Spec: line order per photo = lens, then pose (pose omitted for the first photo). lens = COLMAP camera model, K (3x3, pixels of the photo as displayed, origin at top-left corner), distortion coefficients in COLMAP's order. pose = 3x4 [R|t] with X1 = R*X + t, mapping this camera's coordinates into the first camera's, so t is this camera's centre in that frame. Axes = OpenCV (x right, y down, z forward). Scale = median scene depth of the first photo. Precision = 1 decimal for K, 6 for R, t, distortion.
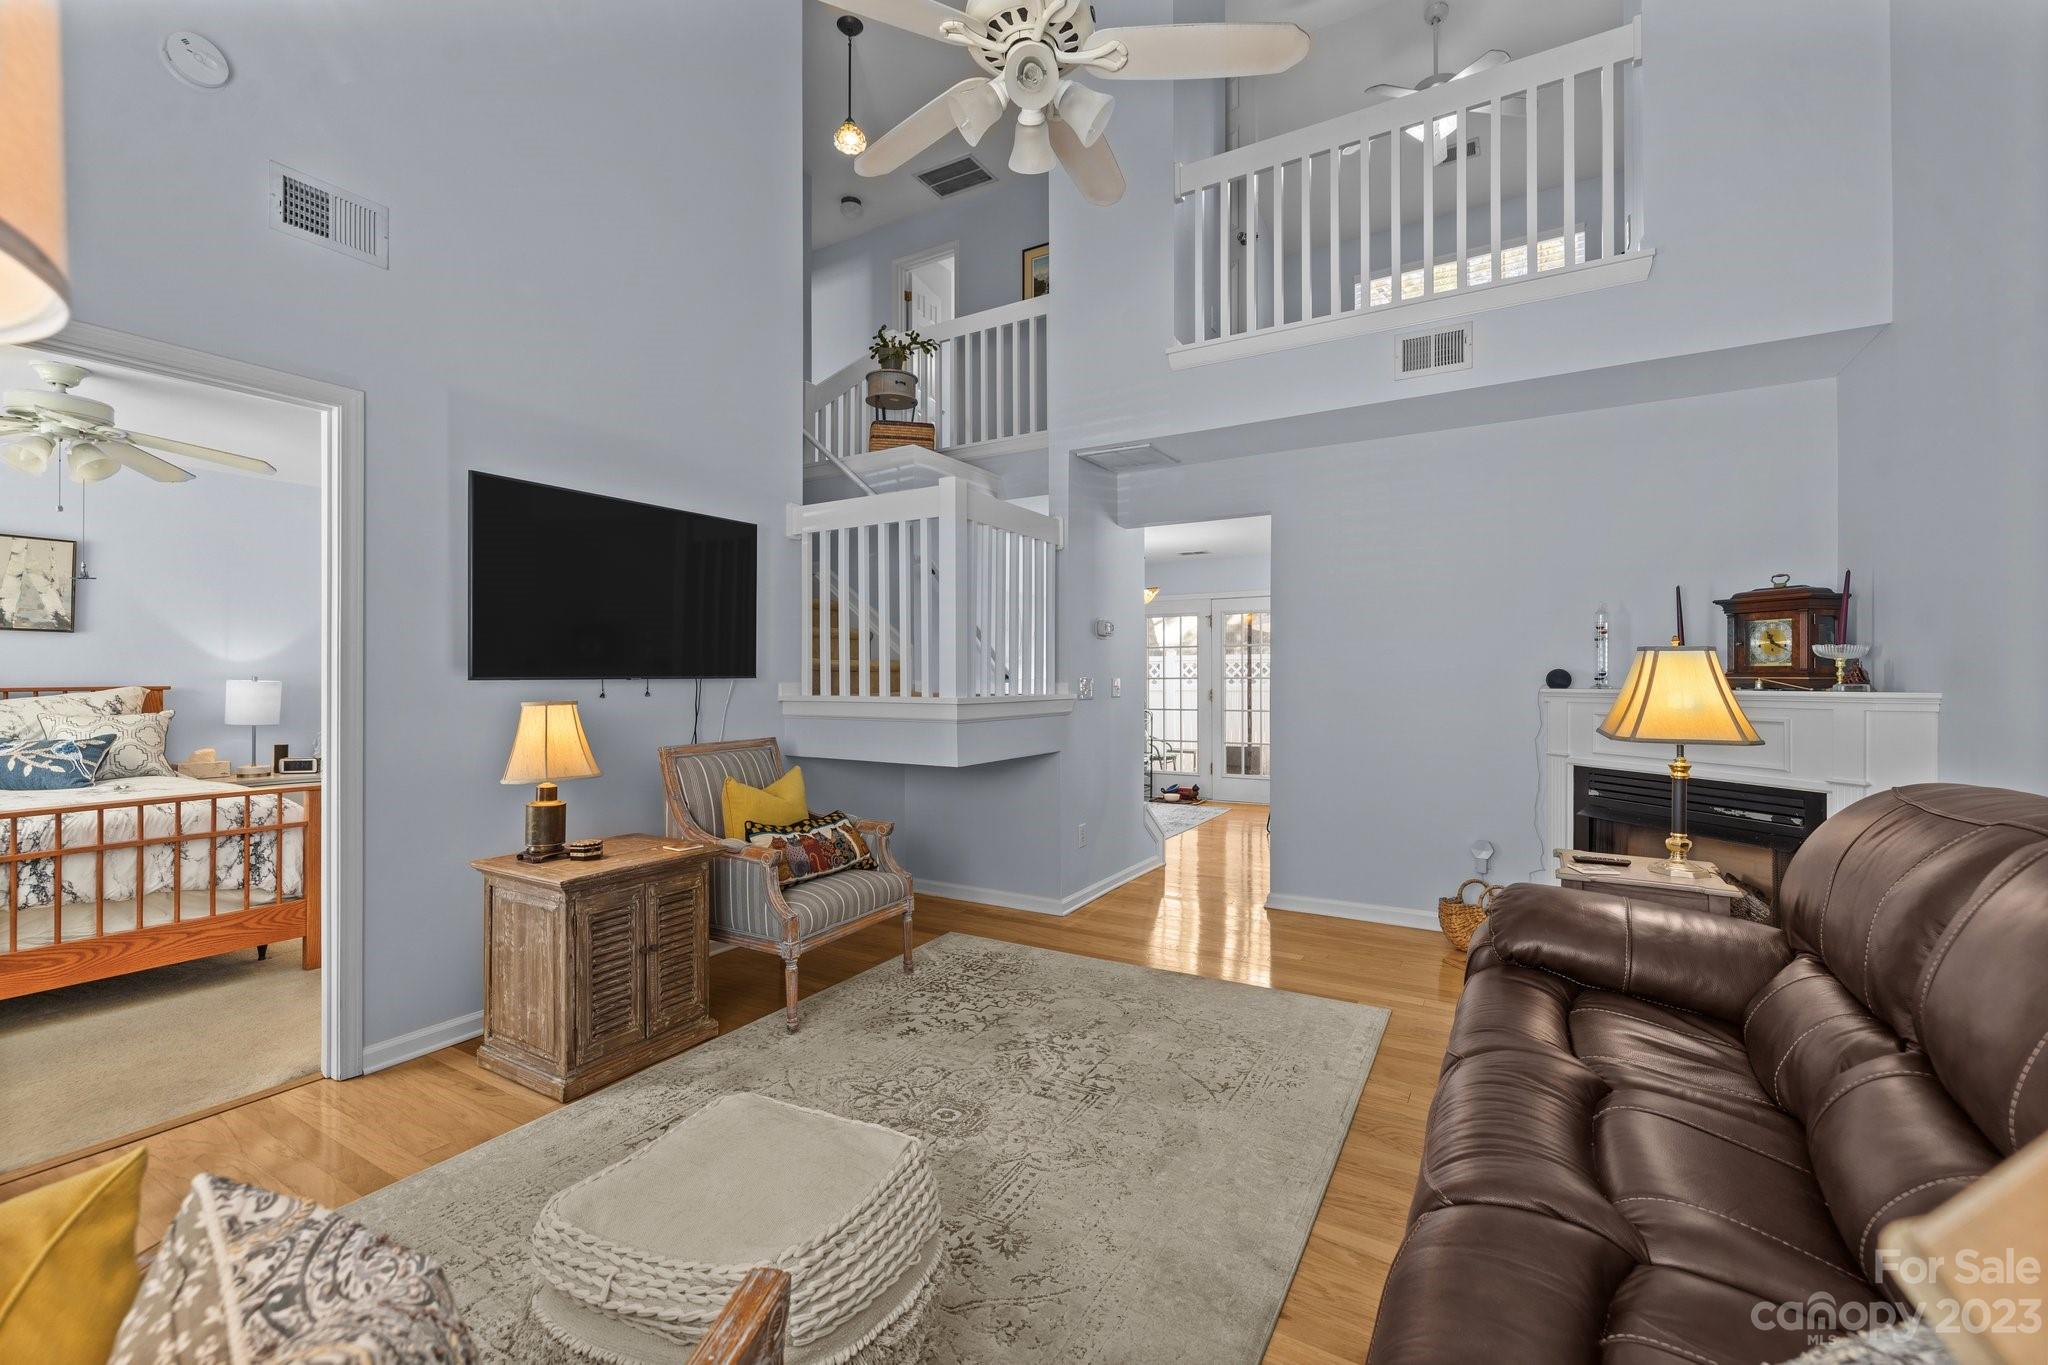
lens RADIAL K [[863.4, 0, 1024.8], [0, 863.4, 671.2], [0, 0, 1]] dist [0.000623, -0.001223]
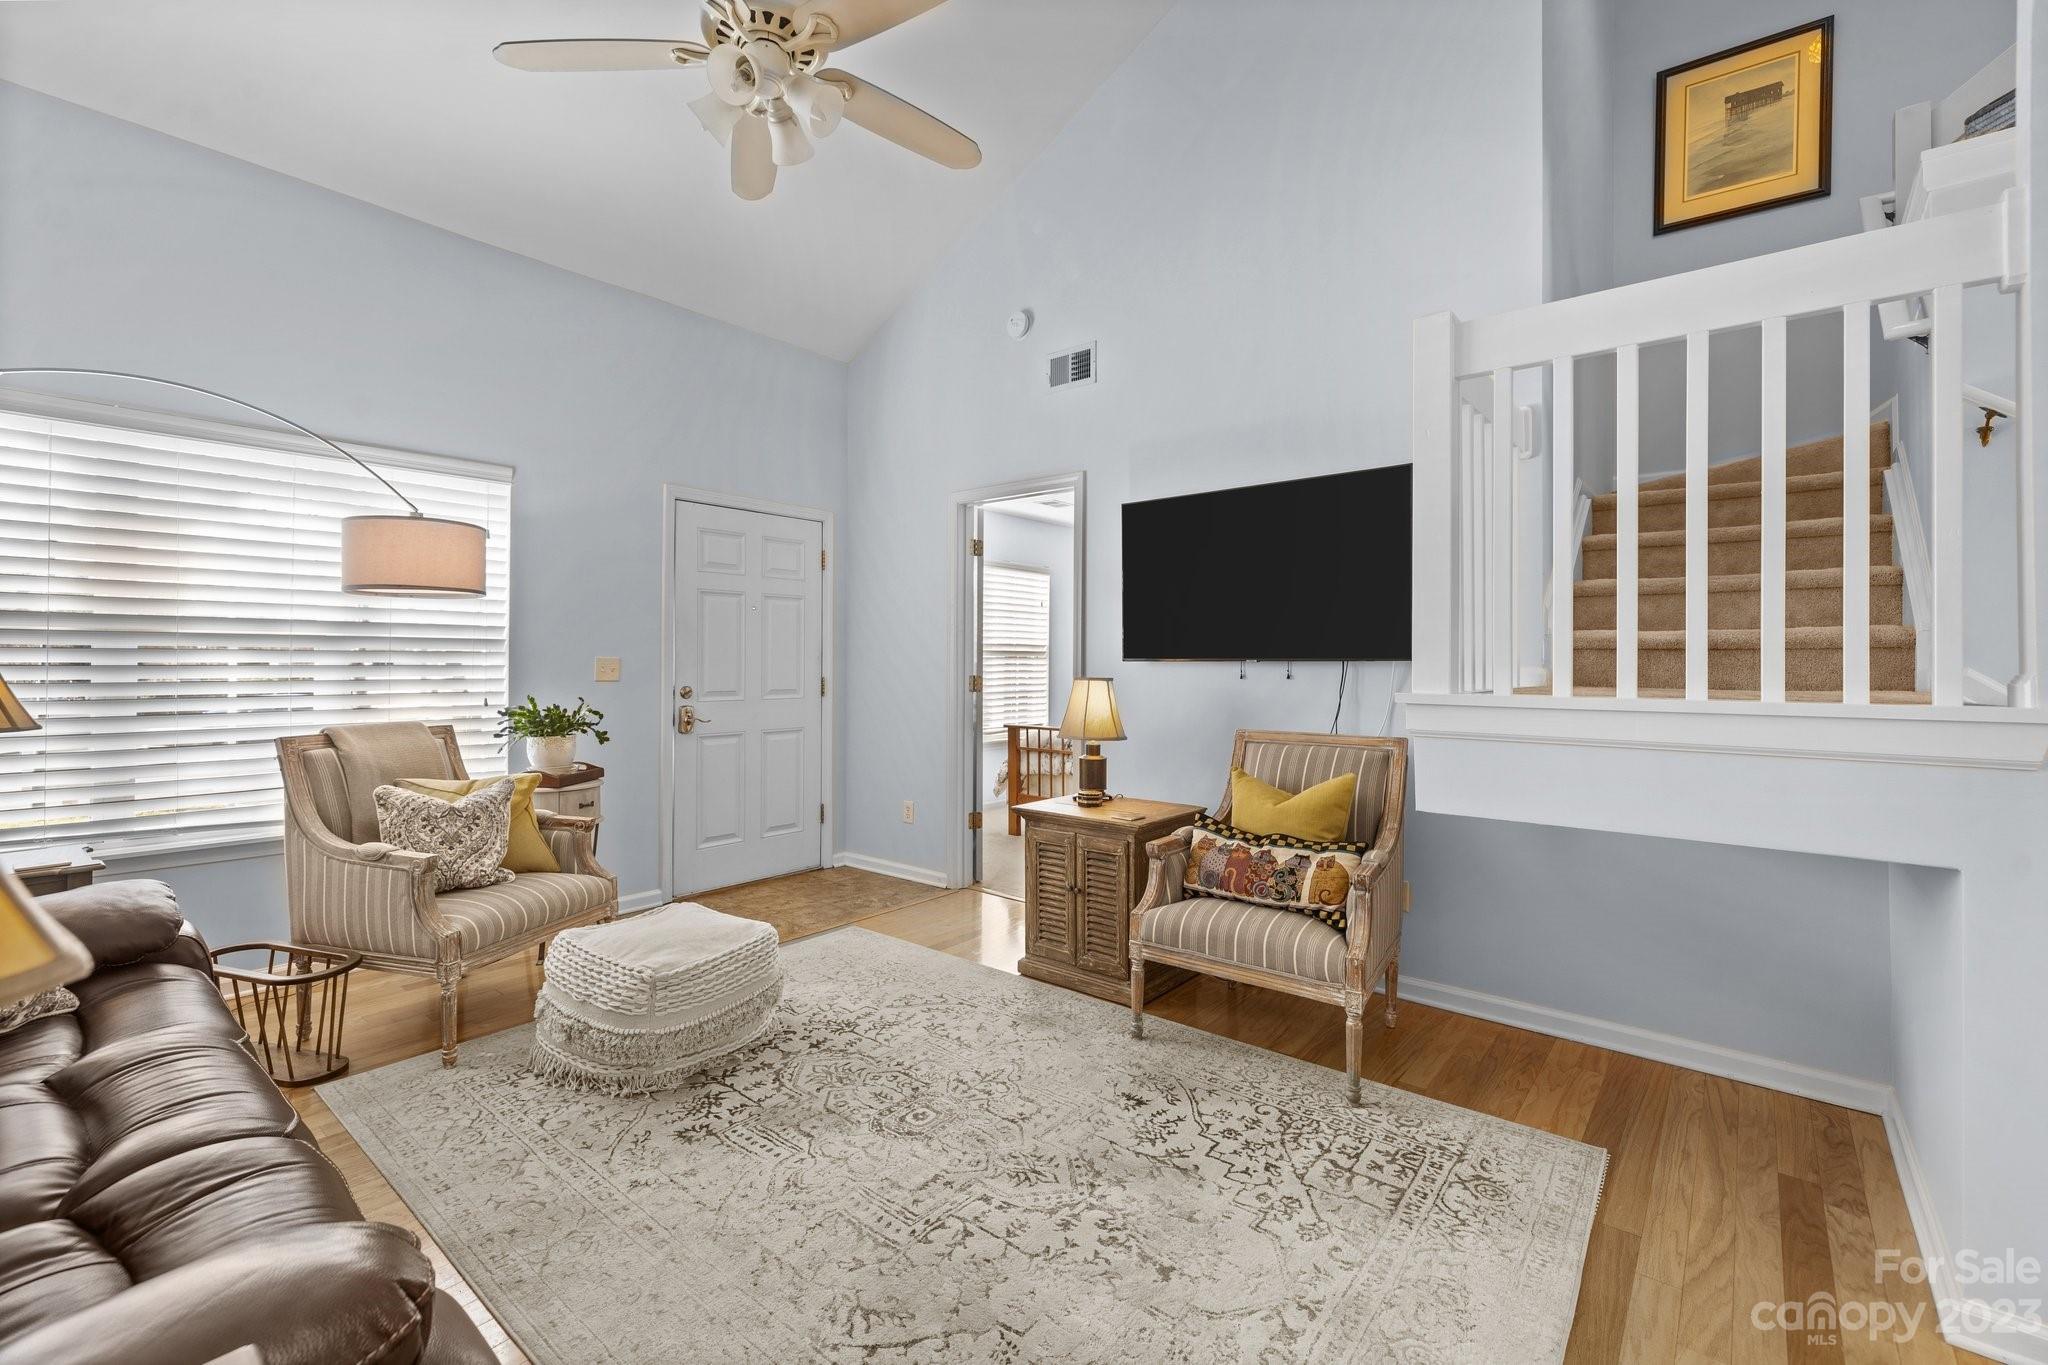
lens RADIAL K [[863.4, 0, 1018.2], [0, 863.4, 656.2], [0, 0, 1]] dist [0.000623, -0.001223]
pose [[-0.161354, -0.006421, -0.986876, 0.620073], [0.001202, 0.999977, -0.006703, 0.010164], [0.986896, -0.002268, -0.161343, 0.938344]]
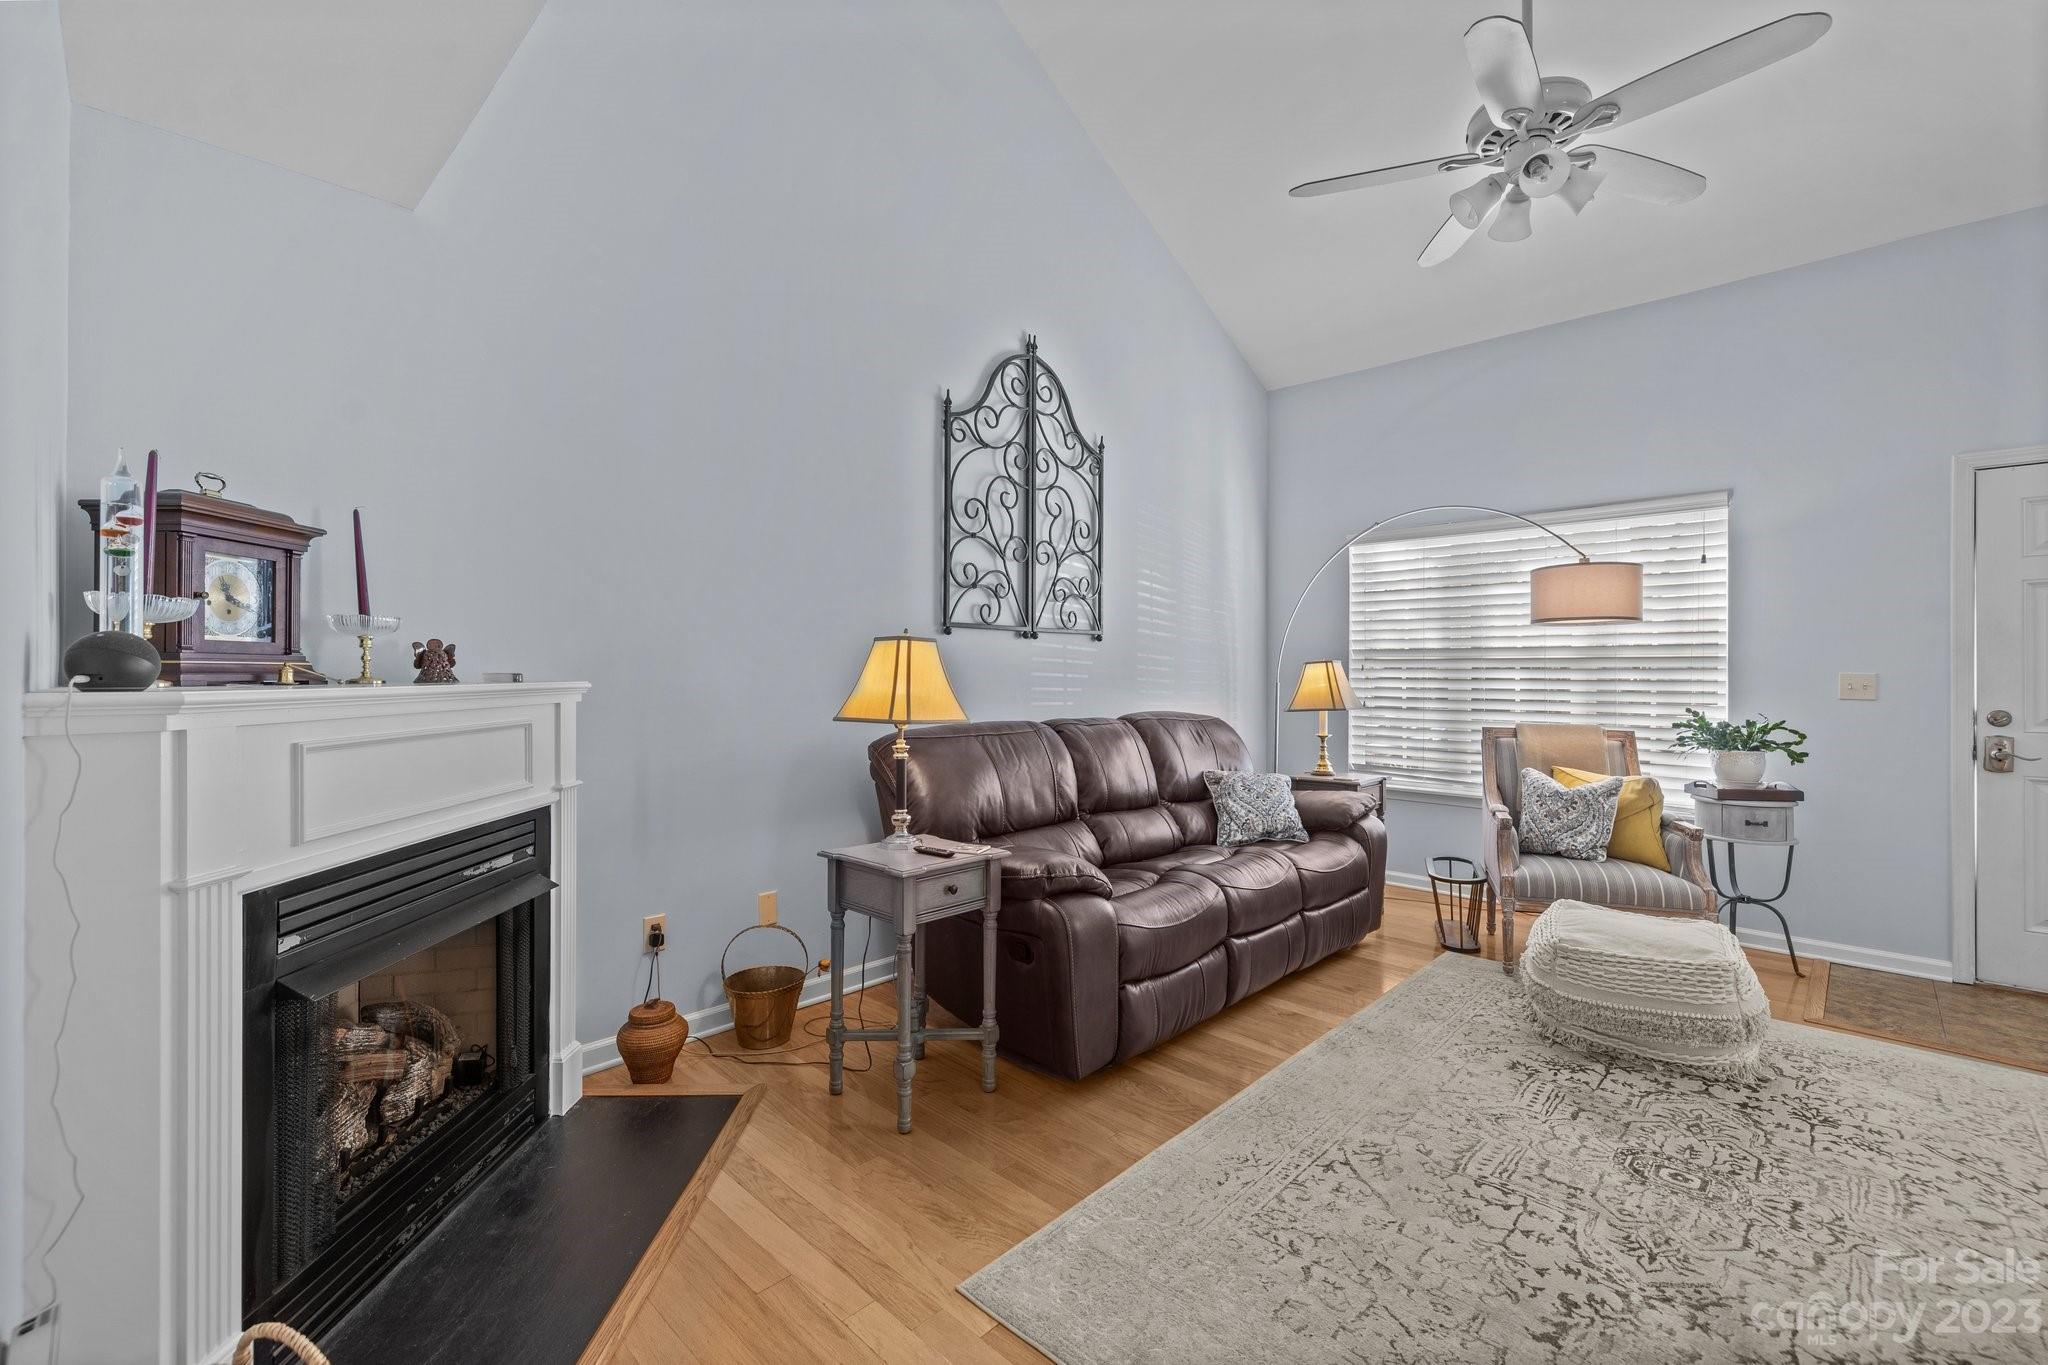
lens RADIAL K [[863.4, 0, 1029.7], [0, 863.4, 671.2], [0, 0, 1]] dist [0.000623, -0.001223]
pose [[-0.972732, -0.002748, 0.231918, 0.252943], [-0.005126, 0.999940, -0.009652, 0.016540], [-0.231877, -0.010578, -0.972688, 1.480237]]
